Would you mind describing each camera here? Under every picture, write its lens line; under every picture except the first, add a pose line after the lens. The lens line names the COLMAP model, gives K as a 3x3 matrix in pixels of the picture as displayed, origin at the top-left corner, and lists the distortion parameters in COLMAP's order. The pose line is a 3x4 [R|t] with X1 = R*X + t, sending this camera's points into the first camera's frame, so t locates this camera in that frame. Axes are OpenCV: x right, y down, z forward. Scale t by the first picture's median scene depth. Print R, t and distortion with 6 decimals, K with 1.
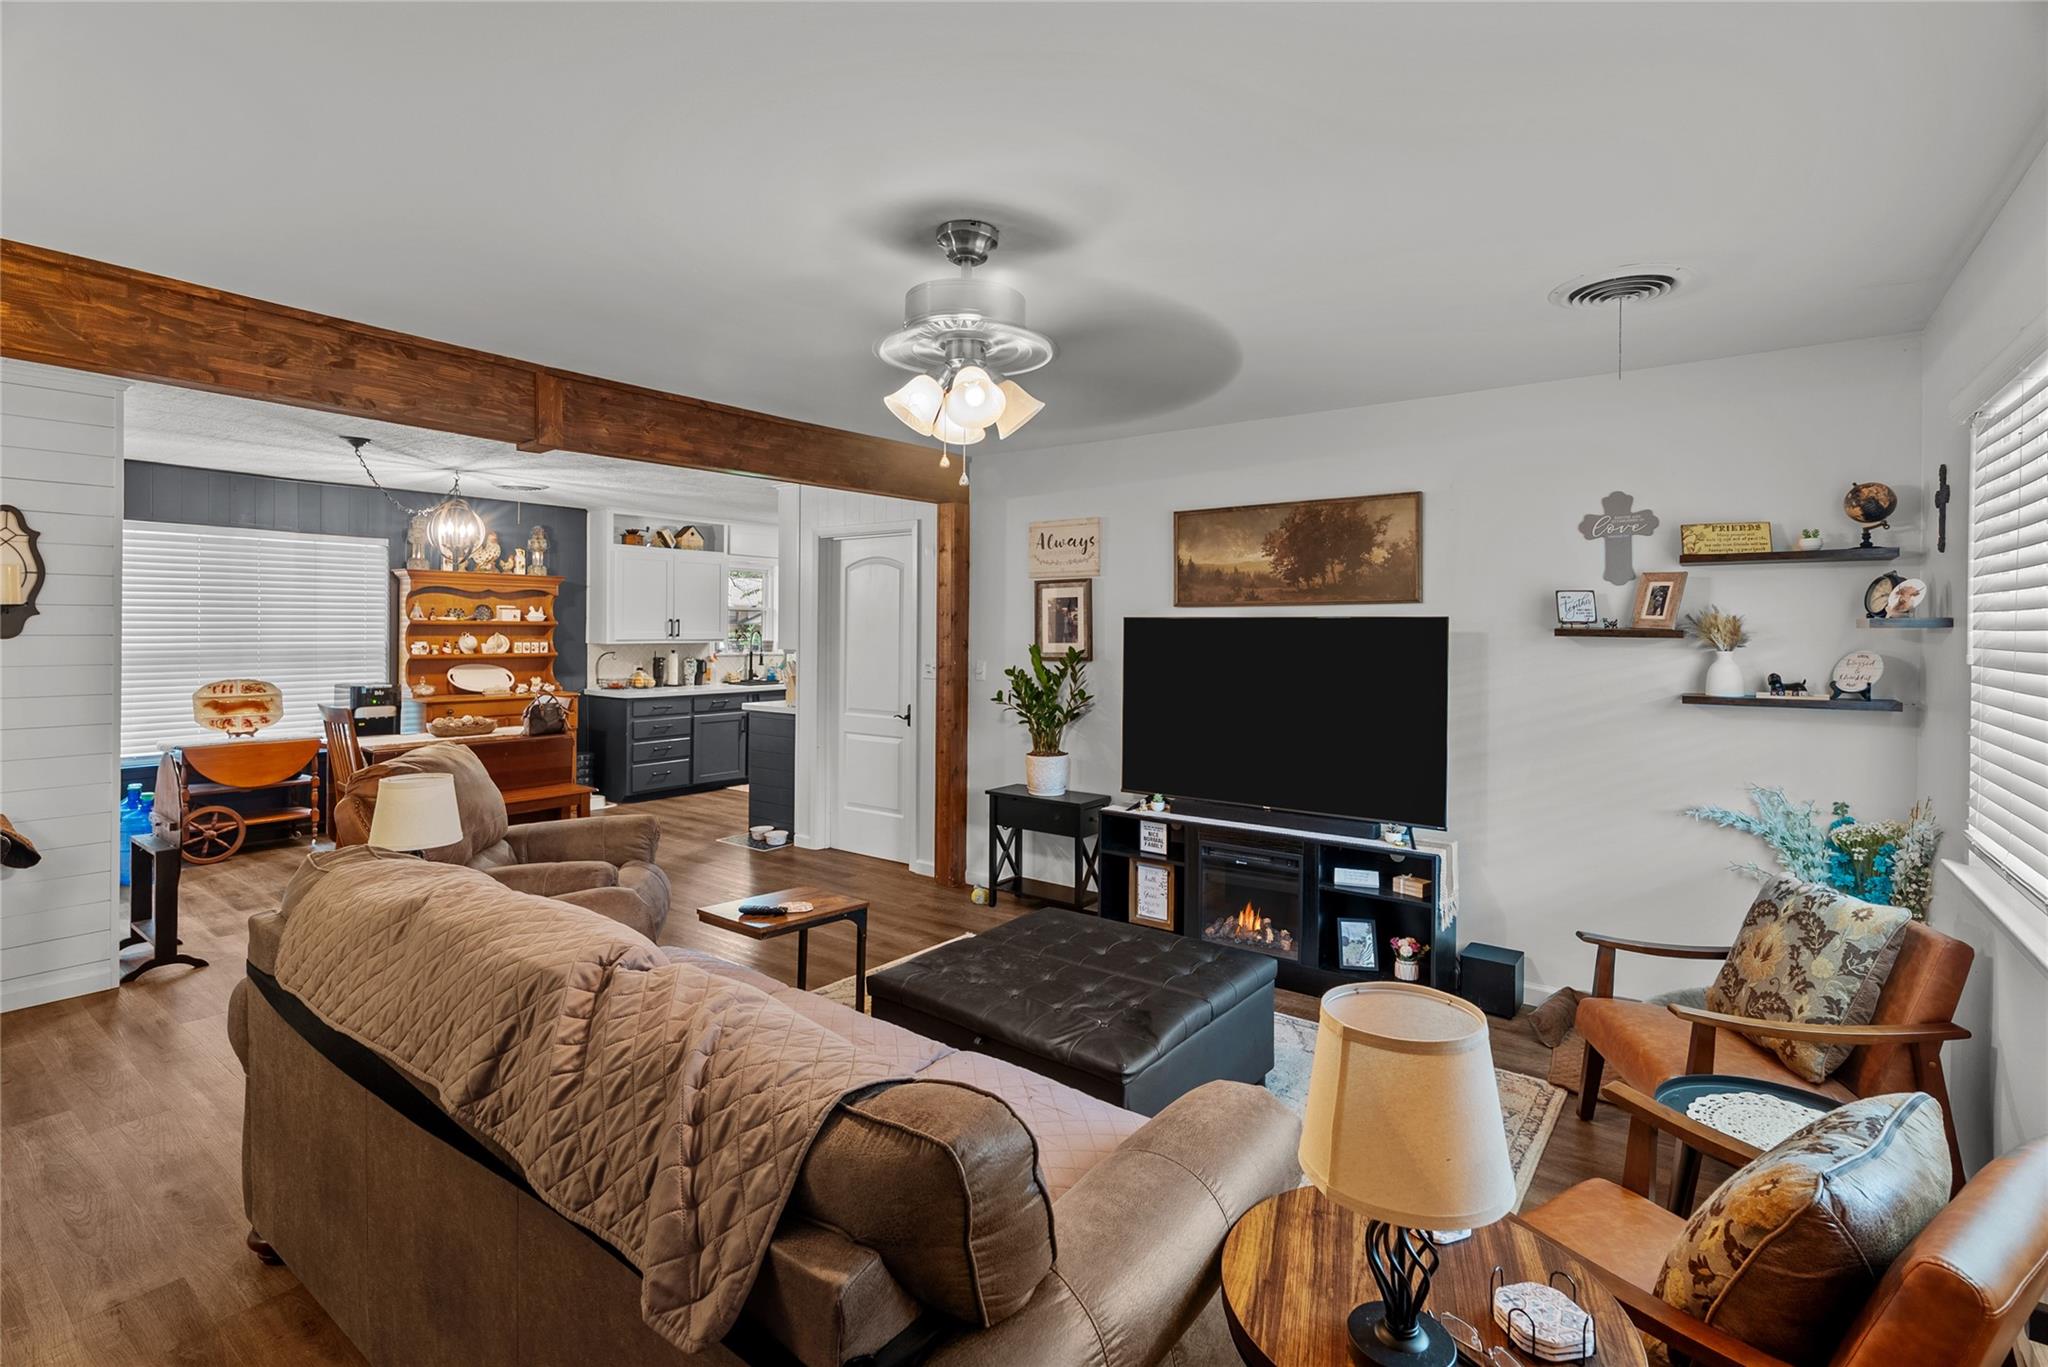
lens RADIAL K [[944.7, 0, 1032.5], [0, 944.7, 638.7], [0, 0, 1]] dist [-0.000692, 0.000380]
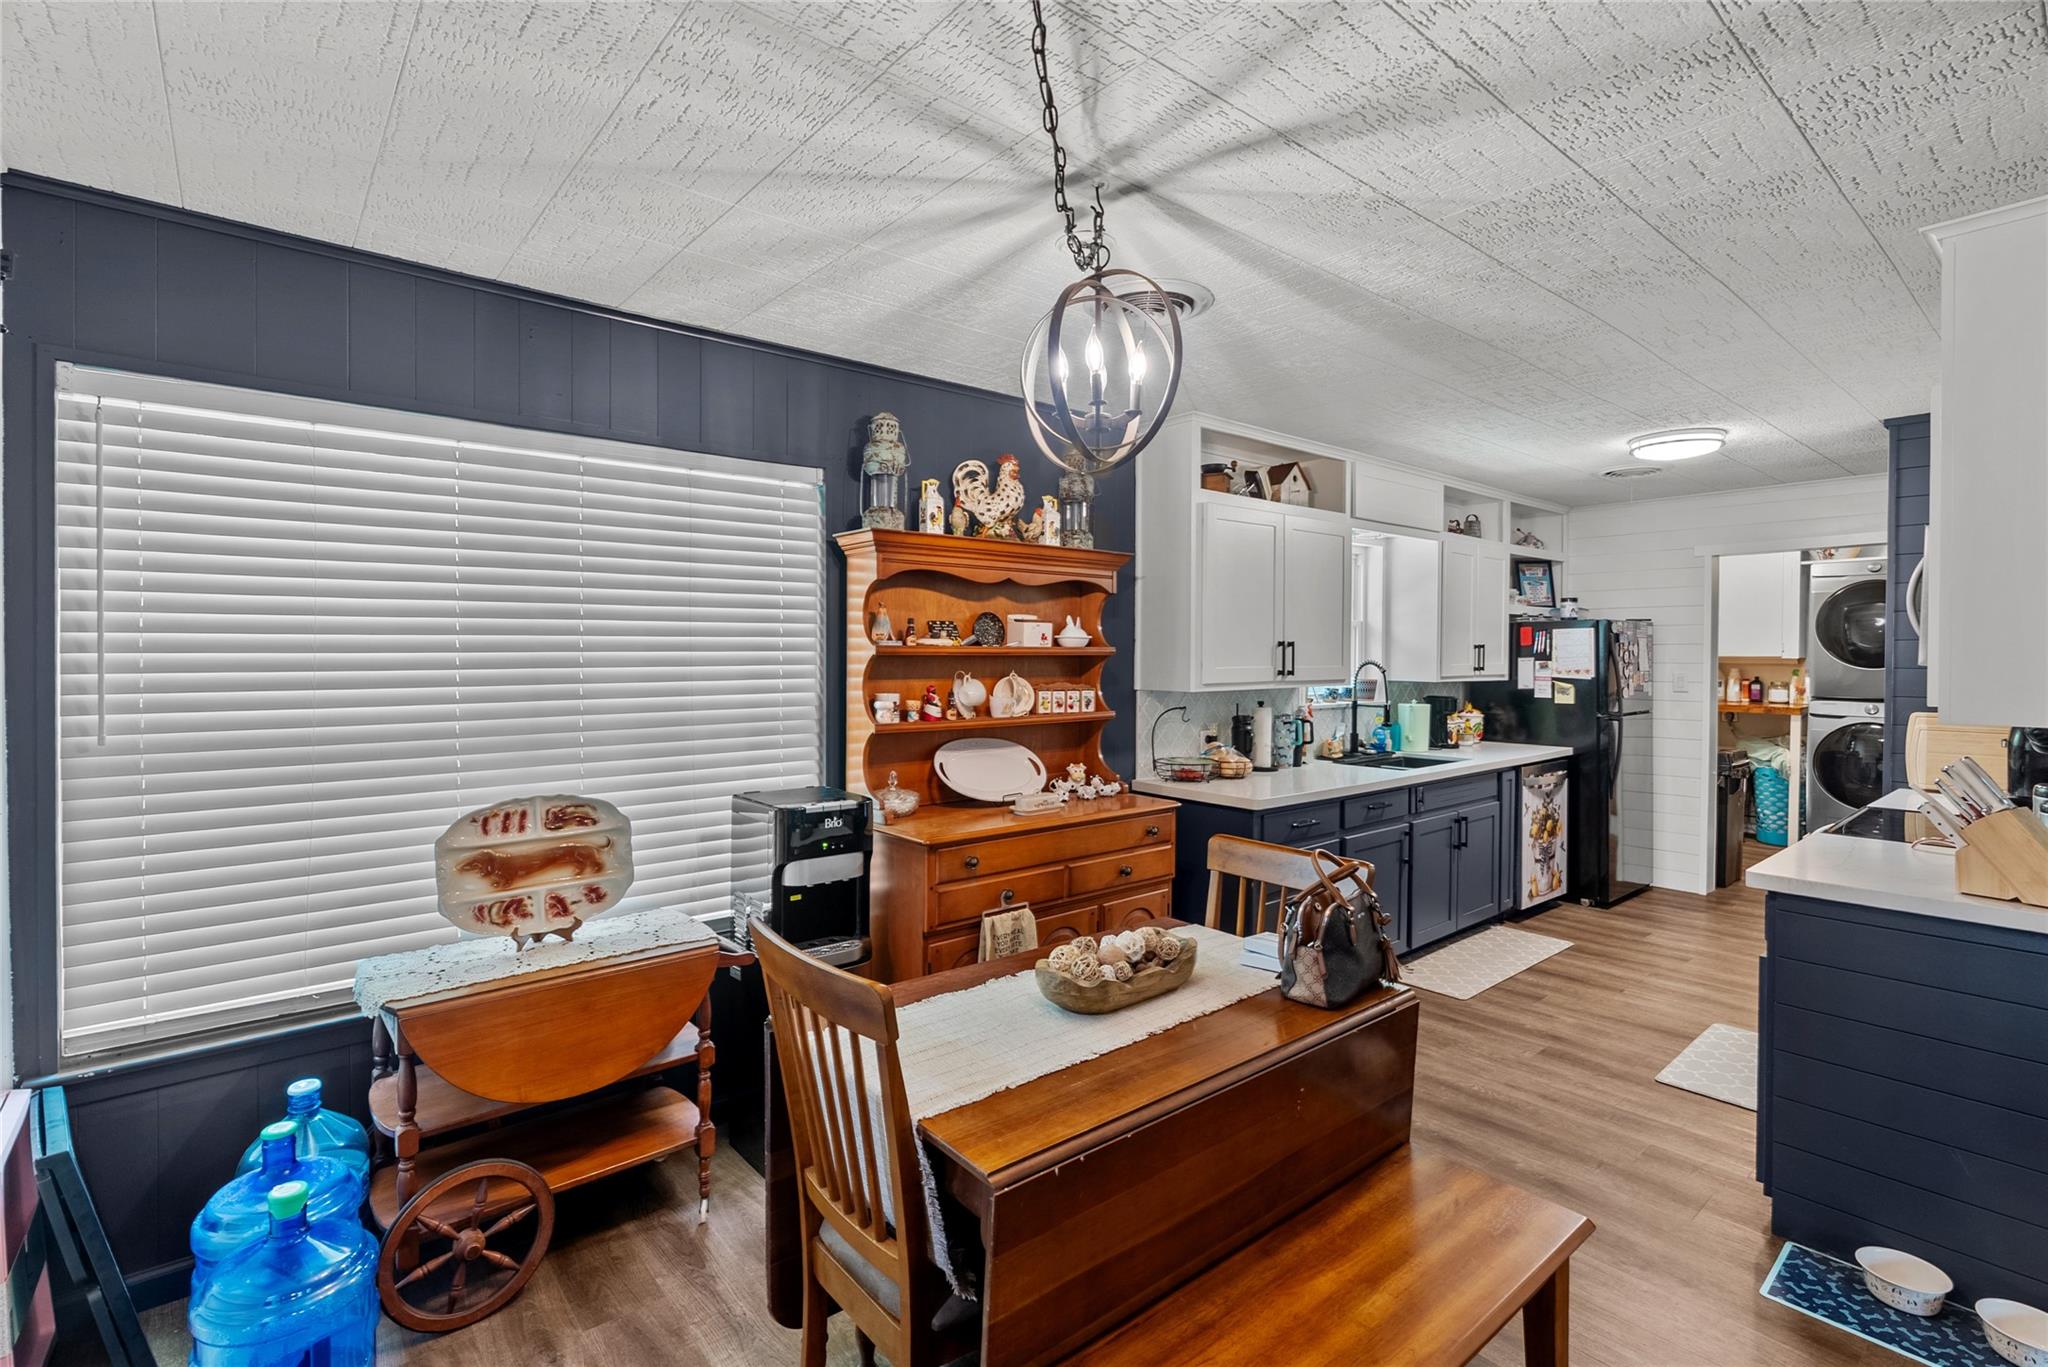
lens RADIAL K [[944.7, 0, 1021.6], [0, 944.7, 680.3], [0, 0, 1]] dist [-0.000692, 0.000380]
pose [[0.967494, 0.004208, -0.252858, -0.465807], [0.000534, 0.999825, 0.018680, -0.011465], [0.252893, -0.018208, 0.967323, 0.572200]]
